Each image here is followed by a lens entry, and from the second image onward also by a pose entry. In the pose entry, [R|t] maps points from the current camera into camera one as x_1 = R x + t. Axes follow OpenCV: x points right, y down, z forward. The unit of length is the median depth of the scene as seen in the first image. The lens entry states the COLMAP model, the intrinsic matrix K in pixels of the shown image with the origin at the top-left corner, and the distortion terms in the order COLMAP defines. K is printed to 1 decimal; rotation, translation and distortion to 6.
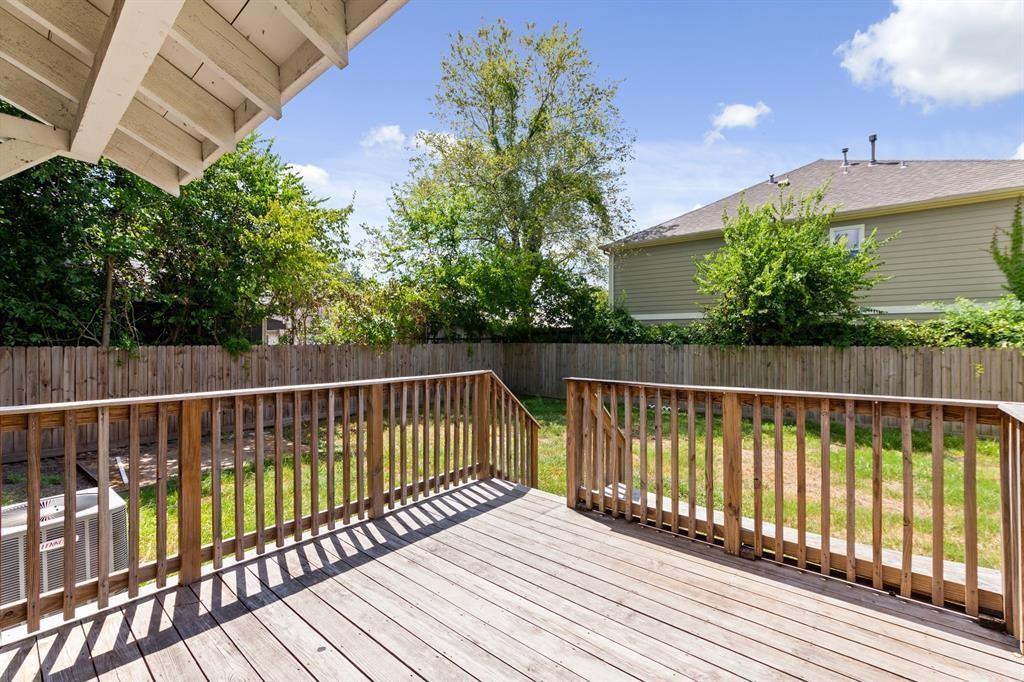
lens RADIAL K [[442.3, 0, 514.0], [0, 442.3, 339.4], [0, 0, 1]] dist [0.003836, 0.000927]
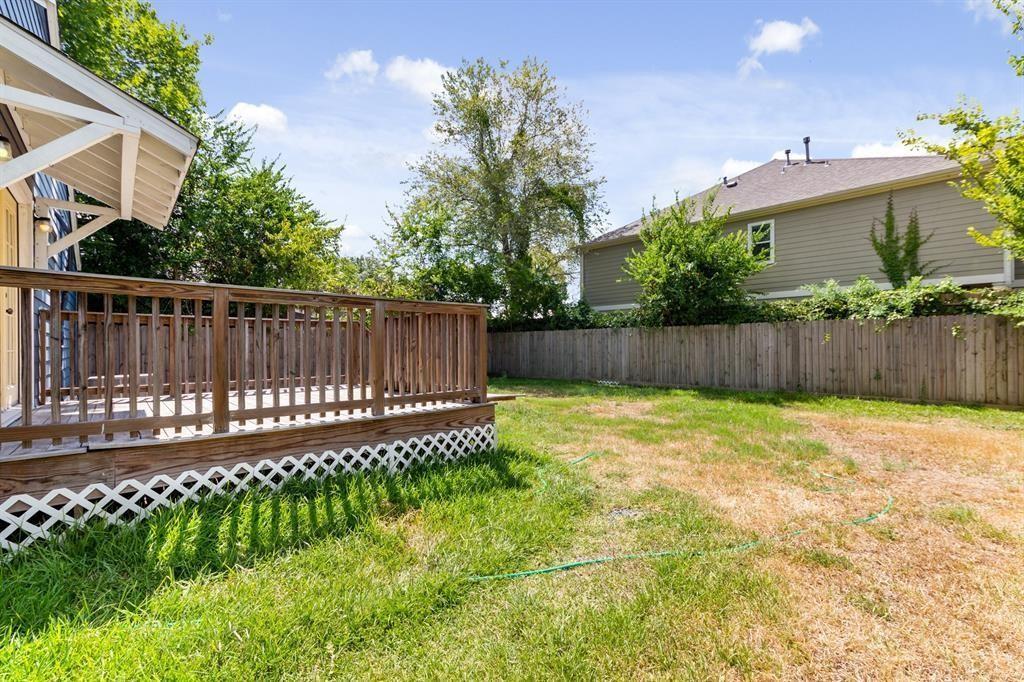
lens RADIAL K [[442.3, 0, 512.4], [0, 442.3, 340.2], [0, 0, 1]] dist [0.003836, 0.000927]
pose [[0.990509, -0.007482, -0.137243, 0.317053], [0.005668, 0.999891, -0.013603, 0.071606], [0.137330, 0.012696, 0.990444, -0.249653]]
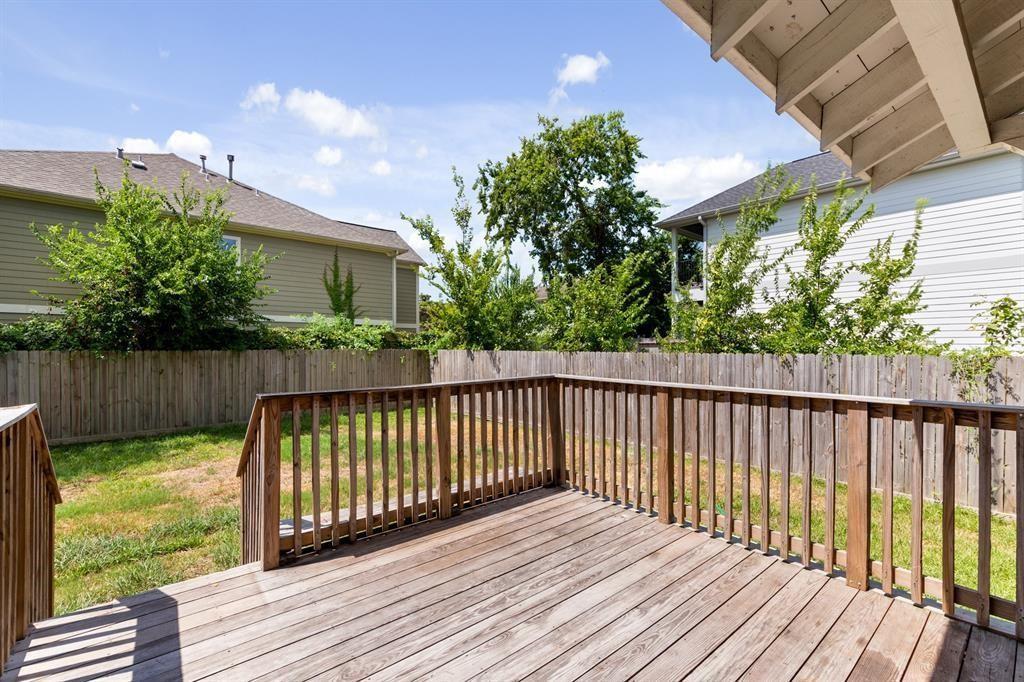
lens RADIAL K [[442.3, 0, 515.7], [0, 442.3, 350.2], [0, 0, 1]] dist [0.003836, 0.000927]
pose [[0.177166, -0.012656, 0.984100, -0.183798], [-0.000626, 0.999916, 0.012972, 0.001525], [-0.984181, -0.002914, 0.177143, 0.163601]]
